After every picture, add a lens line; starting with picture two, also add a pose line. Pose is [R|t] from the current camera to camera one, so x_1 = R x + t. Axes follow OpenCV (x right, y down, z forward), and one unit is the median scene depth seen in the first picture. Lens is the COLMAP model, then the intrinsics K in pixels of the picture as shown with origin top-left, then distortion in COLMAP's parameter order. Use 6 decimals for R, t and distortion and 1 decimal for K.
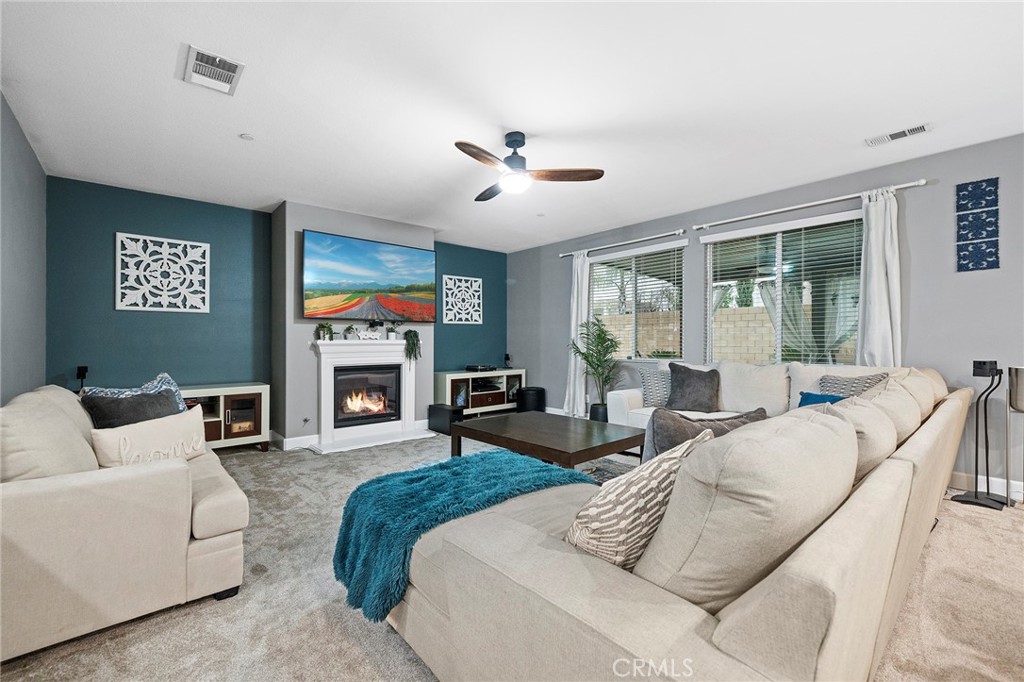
lens RADIAL K [[437.8, 0, 506.7], [0, 437.8, 339.1], [0, 0, 1]] dist [-0.001609, 0.000636]
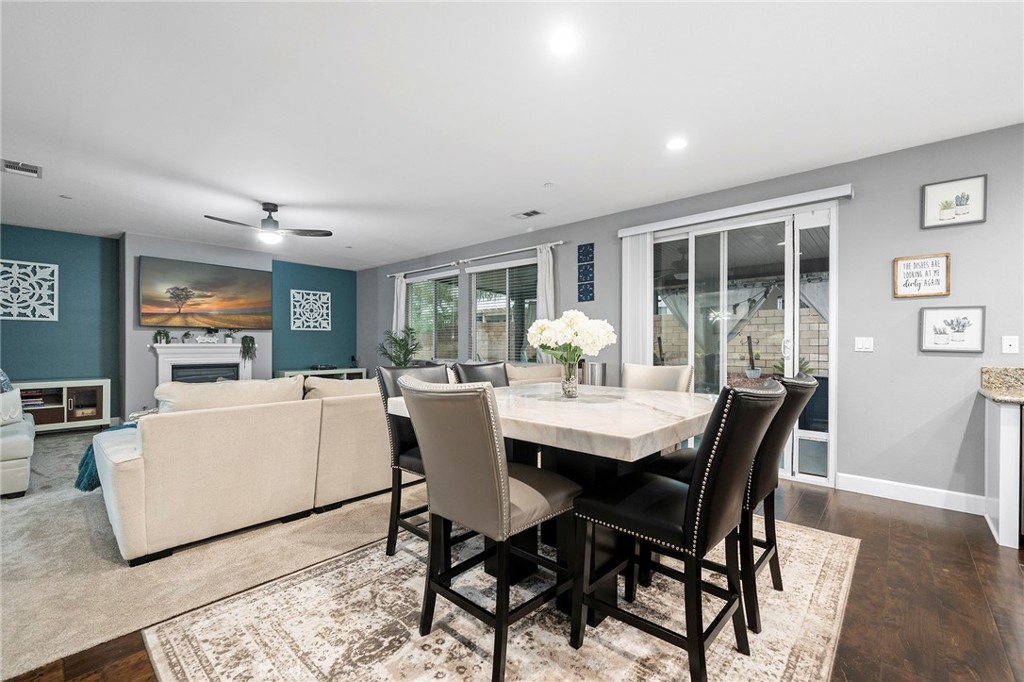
lens RADIAL K [[437.8, 0, 507.9], [0, 437.8, 344.5], [0, 0, 1]] dist [-0.001609, 0.000636]
pose [[0.993102, 0.004568, 0.117169, 0.422997], [-0.005036, 0.999980, 0.003700, -0.004786], [-0.117150, -0.004265, 0.993105, -0.360795]]
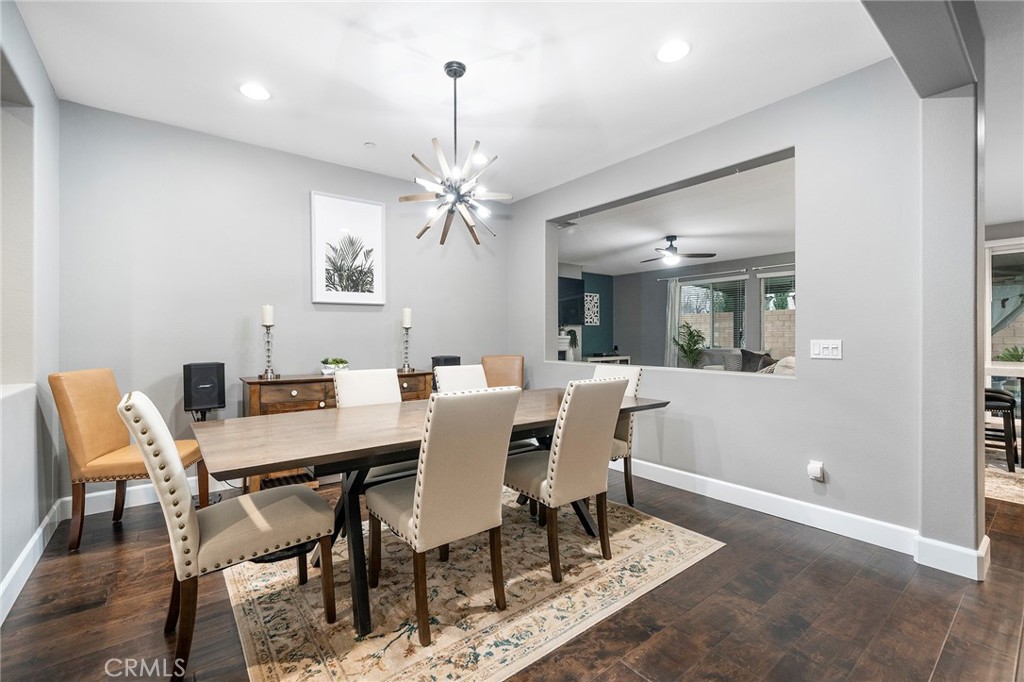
lens RADIAL K [[437.8, 0, 511.8], [0, 437.8, 332.8], [0, 0, 1]] dist [-0.001609, 0.000636]
pose [[0.998926, 0.002033, -0.046289, -0.418926], [-0.002281, 0.999983, -0.005302, -0.000256], [0.046277, 0.005402, 0.998914, -0.713113]]
